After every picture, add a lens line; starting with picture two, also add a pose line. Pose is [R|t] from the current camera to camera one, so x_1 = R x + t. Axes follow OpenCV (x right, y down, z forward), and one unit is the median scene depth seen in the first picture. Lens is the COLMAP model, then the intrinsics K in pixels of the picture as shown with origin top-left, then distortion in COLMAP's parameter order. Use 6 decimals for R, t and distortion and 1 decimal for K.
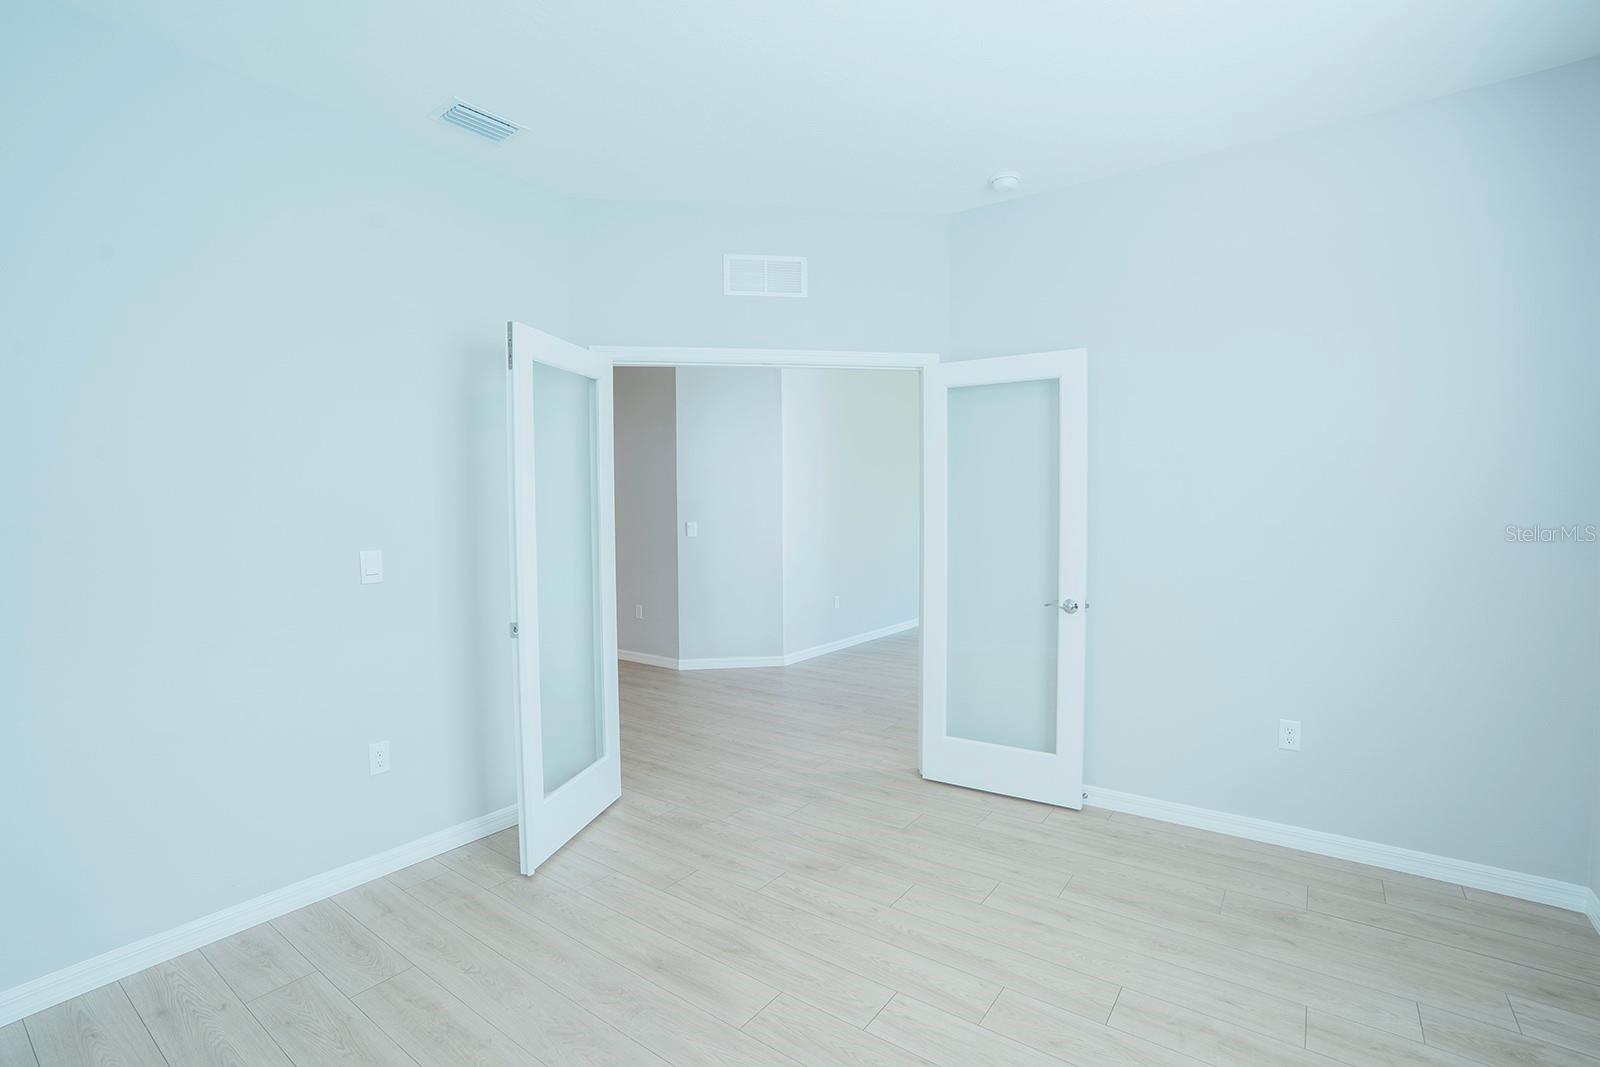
lens RADIAL K [[743.4, 0, 797.7], [0, 743.4, 529.8], [0, 0, 1]] dist [-0.074614, 0.029621]
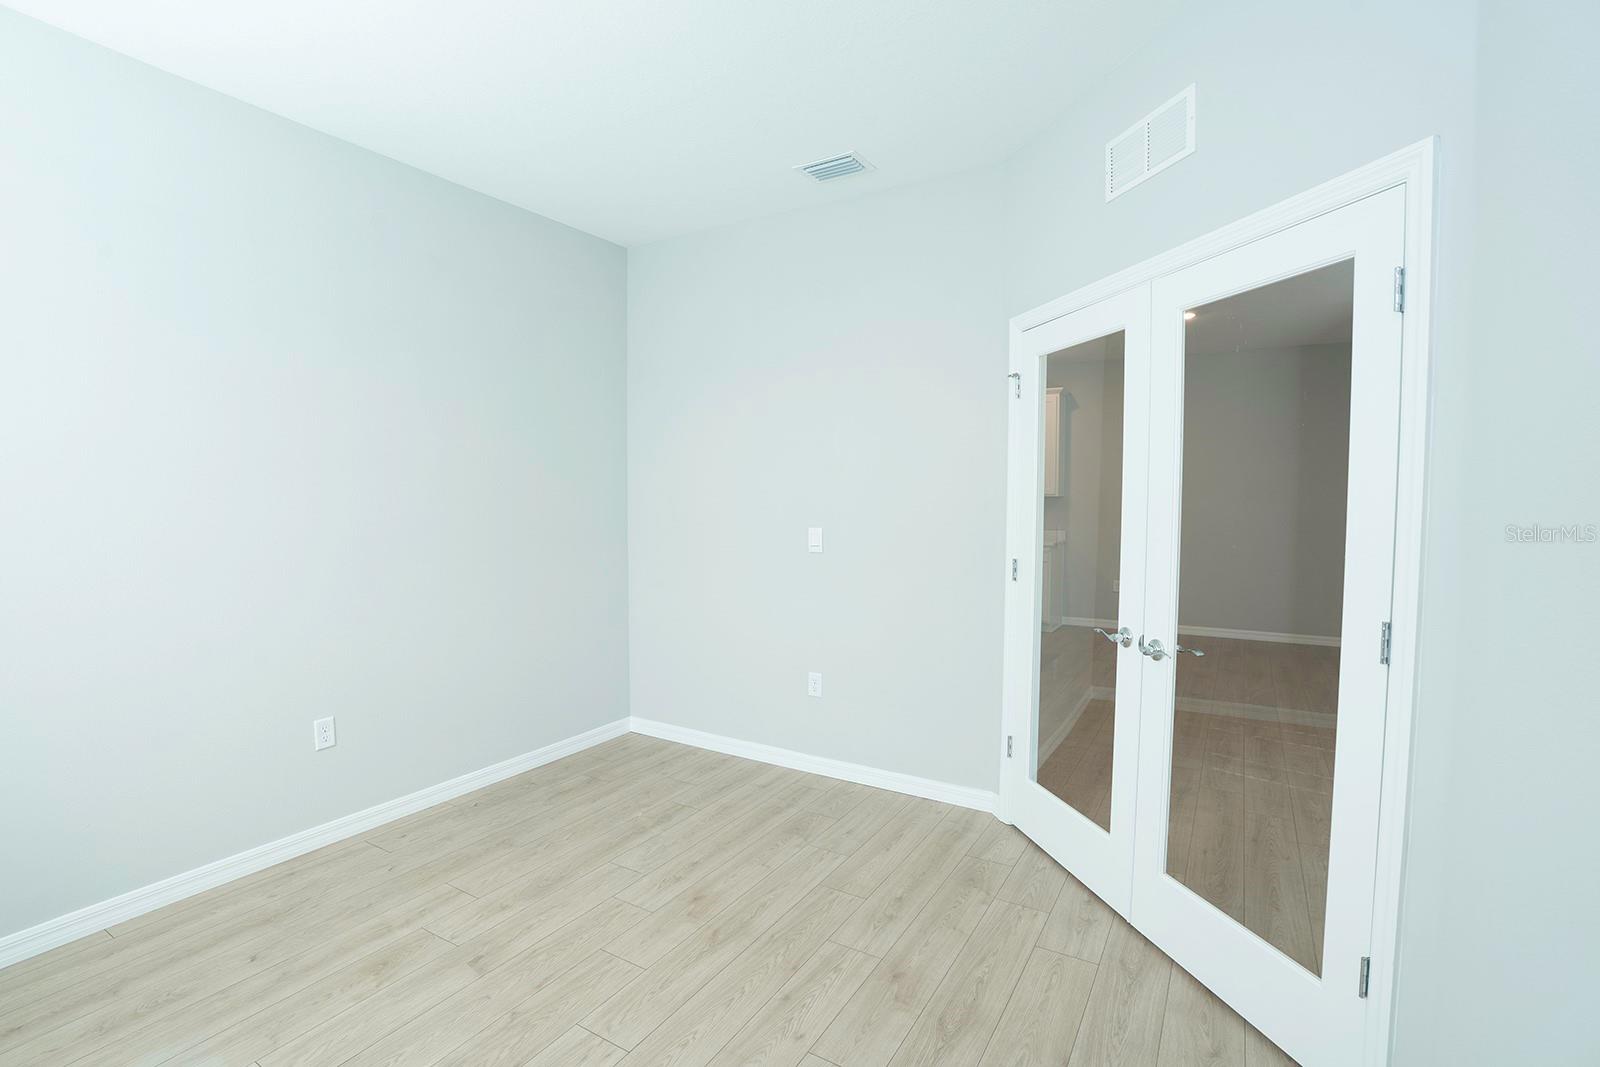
lens RADIAL K [[743.4, 0, 797.7], [0, 743.4, 529.8], [0, 0, 1]] dist [-0.074614, 0.029621]
pose [[0.081201, 0.055909, -0.995128, 0.780669], [-0.042099, 0.997727, 0.052620, -0.039019], [0.995808, 0.037621, 0.083370, 0.874494]]
